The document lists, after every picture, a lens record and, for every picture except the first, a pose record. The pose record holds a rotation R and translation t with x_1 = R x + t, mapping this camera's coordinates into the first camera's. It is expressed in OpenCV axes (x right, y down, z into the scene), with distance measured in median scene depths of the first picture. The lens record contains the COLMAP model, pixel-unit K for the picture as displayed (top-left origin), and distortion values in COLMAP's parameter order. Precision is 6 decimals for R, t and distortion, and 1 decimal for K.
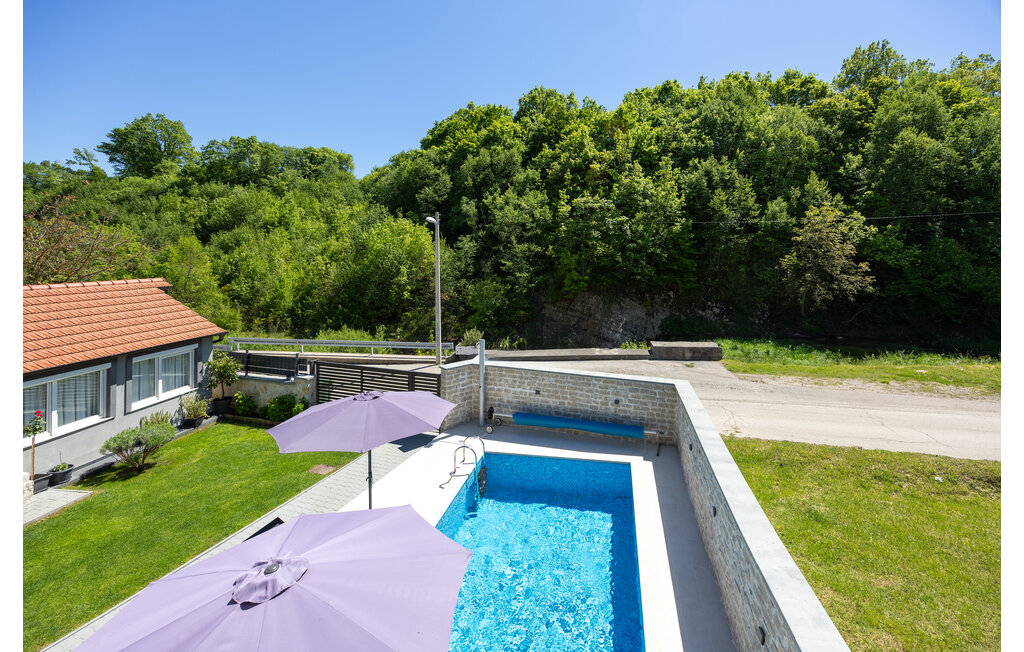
lens RADIAL K [[398.7, 0, 558.3], [0, 398.7, 257.4], [0, 0, 1]] dist [0.001561, 0.000253]
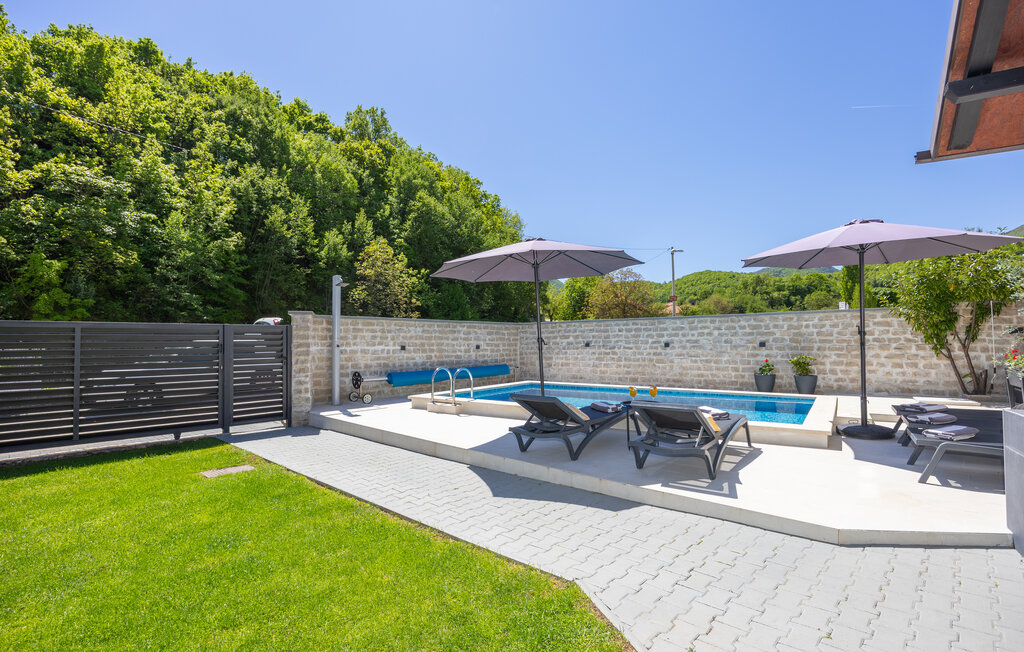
lens RADIAL K [[498.3, 0, 512.0], [0, 498.3, 326.0], [0, 0, 1]] dist [0.001610, -0.000418]
pose [[0.456772, 0.015934, 0.889441, -0.261598], [0.014424, 0.999575, -0.025314, 0.101229], [-0.889467, 0.024392, 0.456348, 0.110890]]
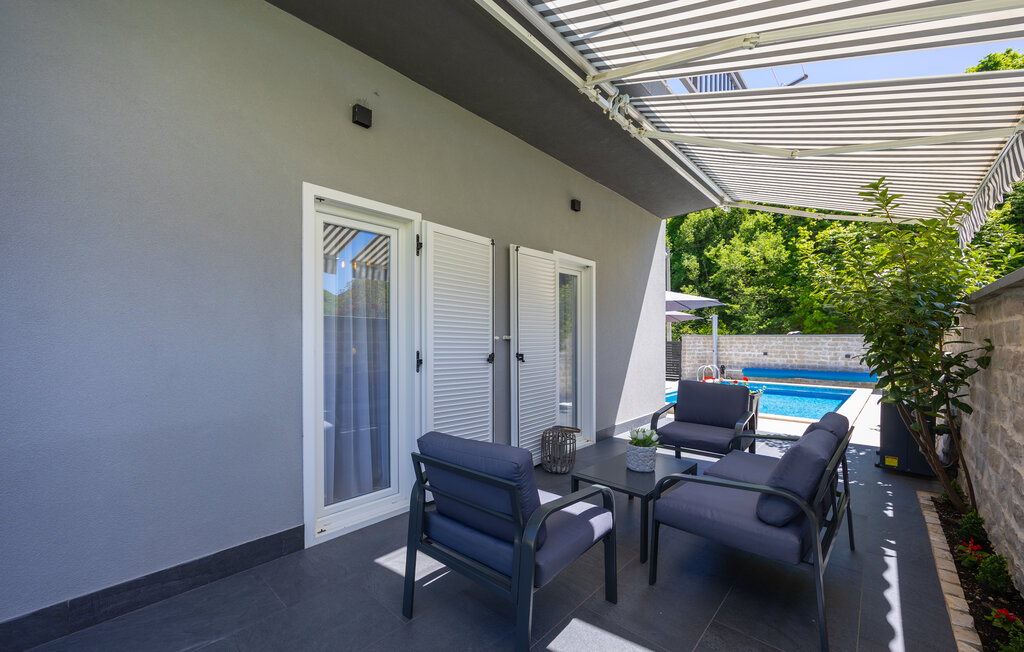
lens RADIAL K [[404.7, 0, 496.8], [0, 404.7, 343.4], [0, 0, 1]] dist [-0.000399, -0.000026]
pose [[0.795005, -0.001649, -0.606601, 0.014853], [0.002886, 0.999995, 0.001063, 0.094809], [0.606596, -0.002596, 0.795006, -0.159471]]
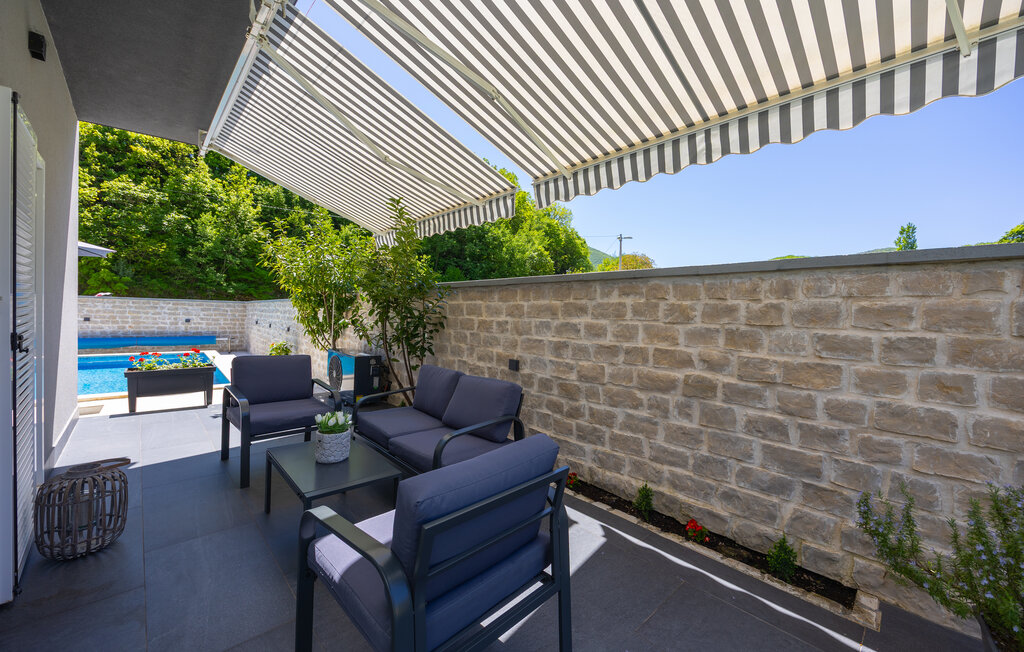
lens RADIAL K [[406.6, 0, 514.5], [0, 406.6, 320.1], [0, 0, 1]] dist [-0.000848, 0.000066]
pose [[0.654205, -0.003436, 0.756310, -0.037908], [-0.018515, 0.999617, 0.020557, 0.093864], [-0.756091, -0.027451, 0.653891, -0.149869]]
